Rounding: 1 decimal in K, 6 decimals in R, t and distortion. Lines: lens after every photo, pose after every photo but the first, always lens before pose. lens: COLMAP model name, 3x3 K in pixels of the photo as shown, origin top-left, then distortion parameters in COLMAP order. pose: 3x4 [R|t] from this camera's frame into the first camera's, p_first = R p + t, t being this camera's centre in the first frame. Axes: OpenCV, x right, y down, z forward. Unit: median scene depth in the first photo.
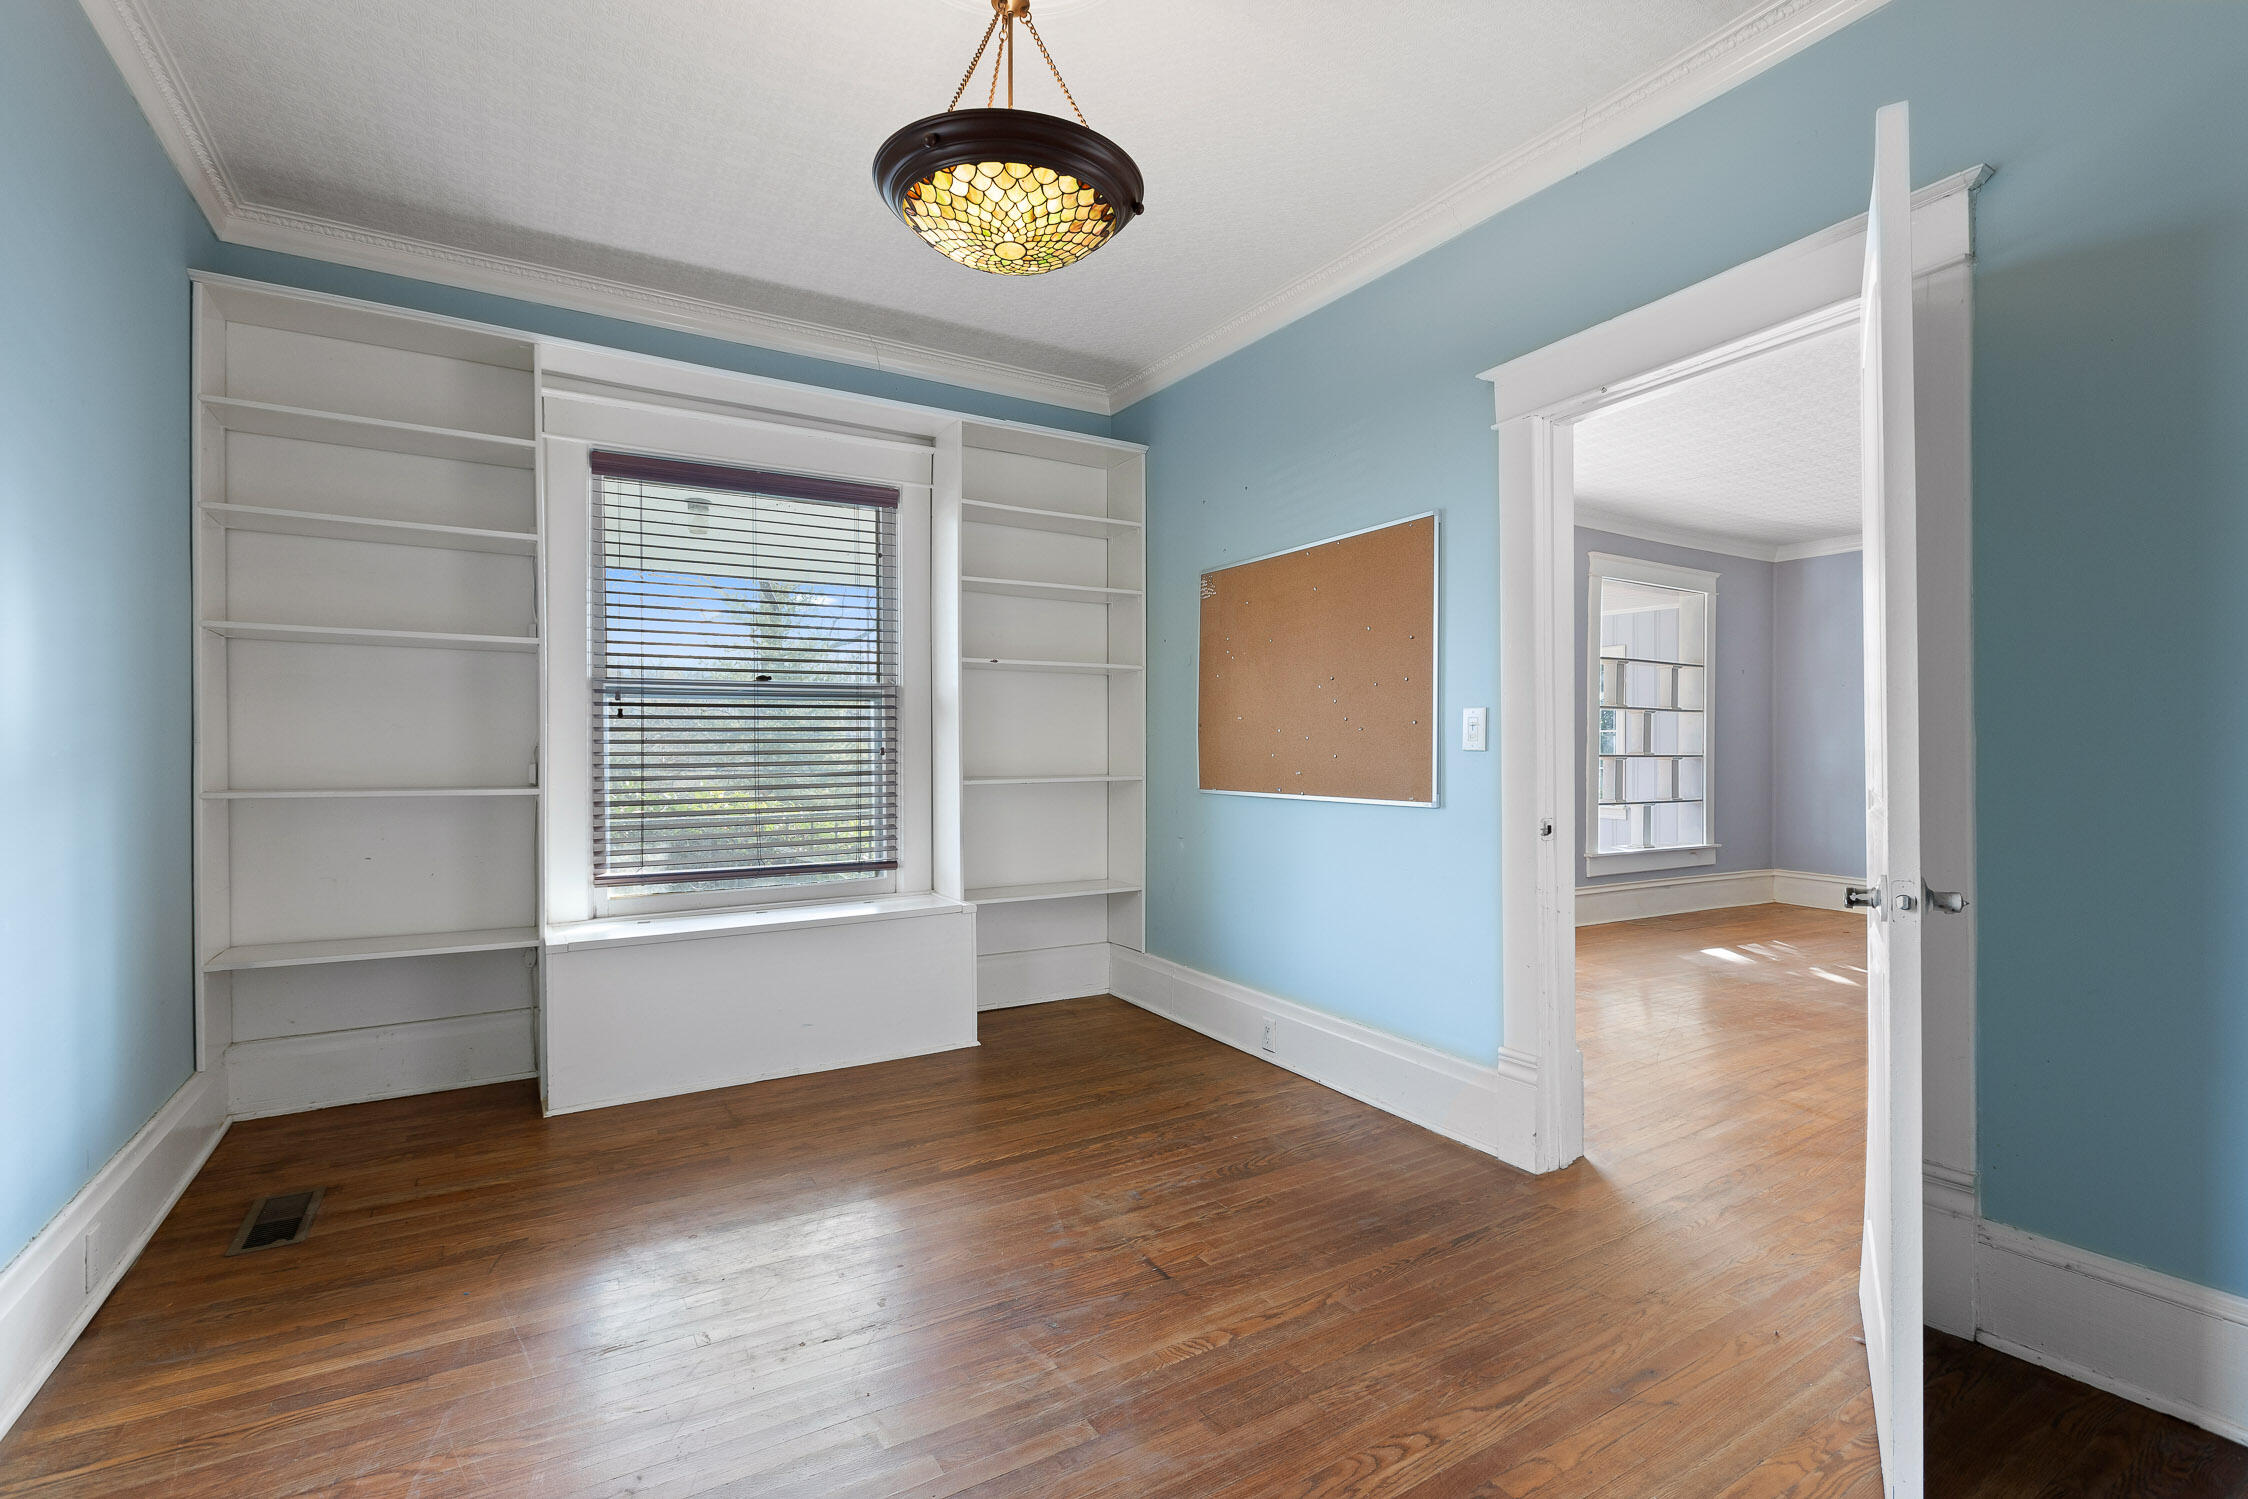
lens RADIAL K [[1007.5, 0, 1130.0], [0, 1007.5, 752.0], [0, 0, 1]] dist [-0.000689, -0.000247]
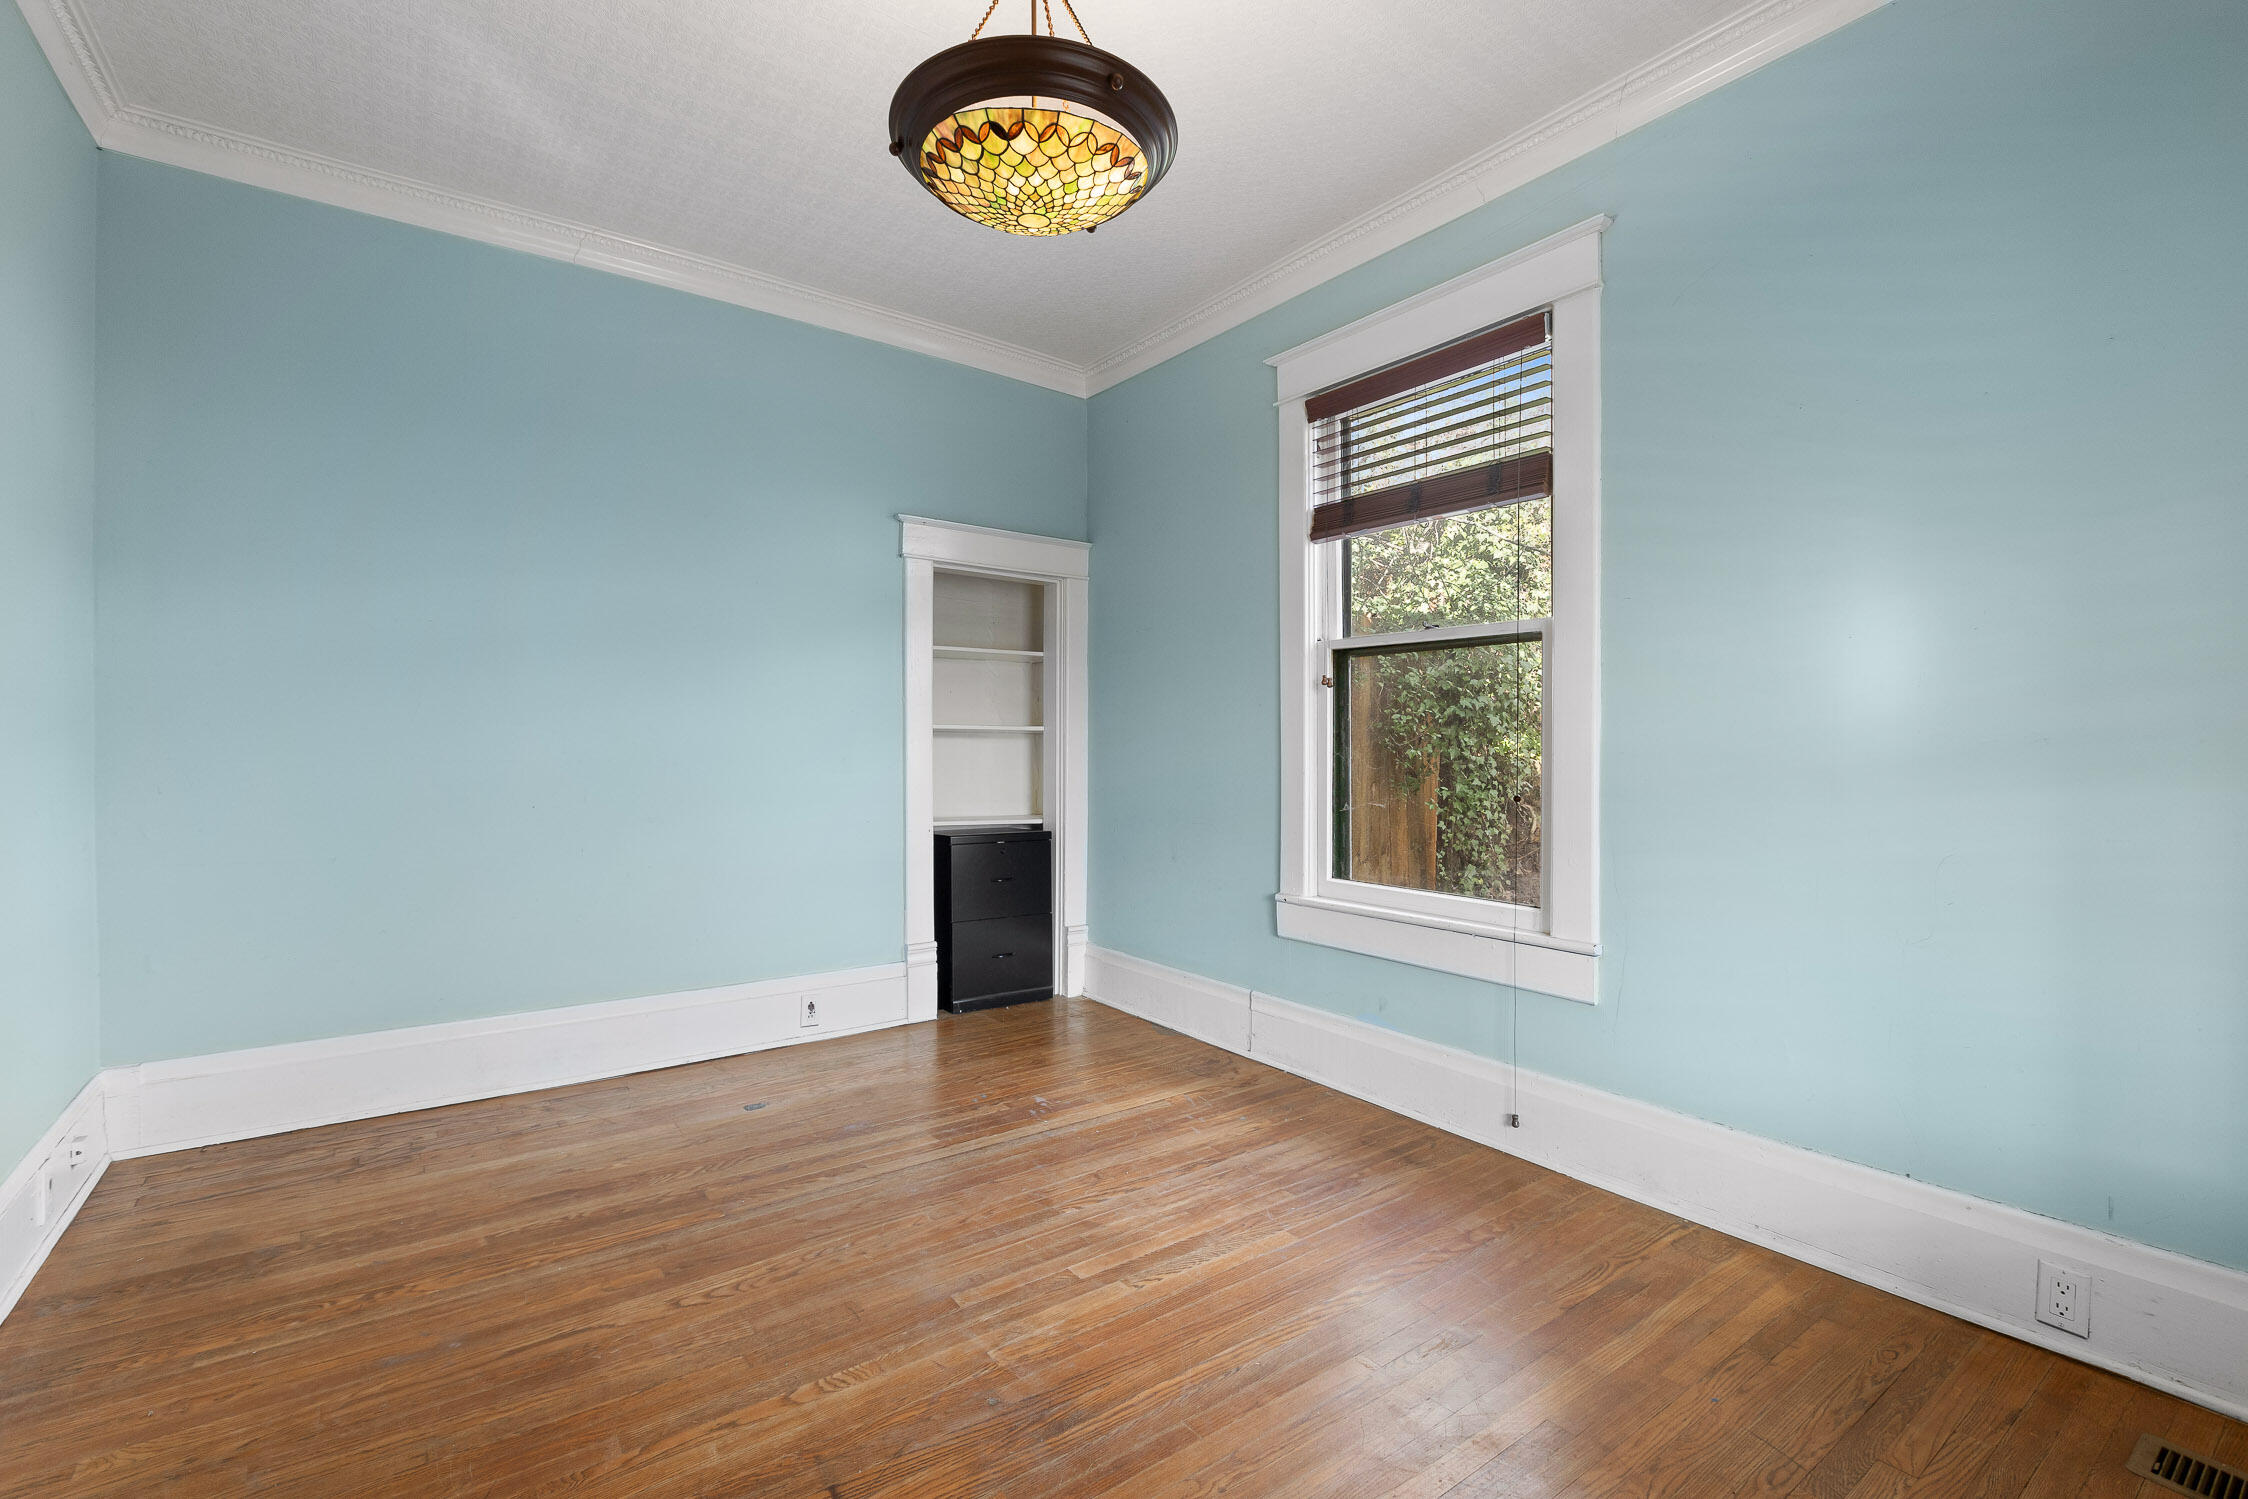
lens RADIAL K [[1007.5, 0, 1128.0], [0, 1007.5, 749.1], [0, 0, 1]] dist [-0.000689, -0.000247]
pose [[-0.996359, 0.002952, -0.085201, -0.131989], [0.002972, 0.999996, -0.000113, 0.007138], [0.085200, -0.000366, -0.996364, 2.063396]]
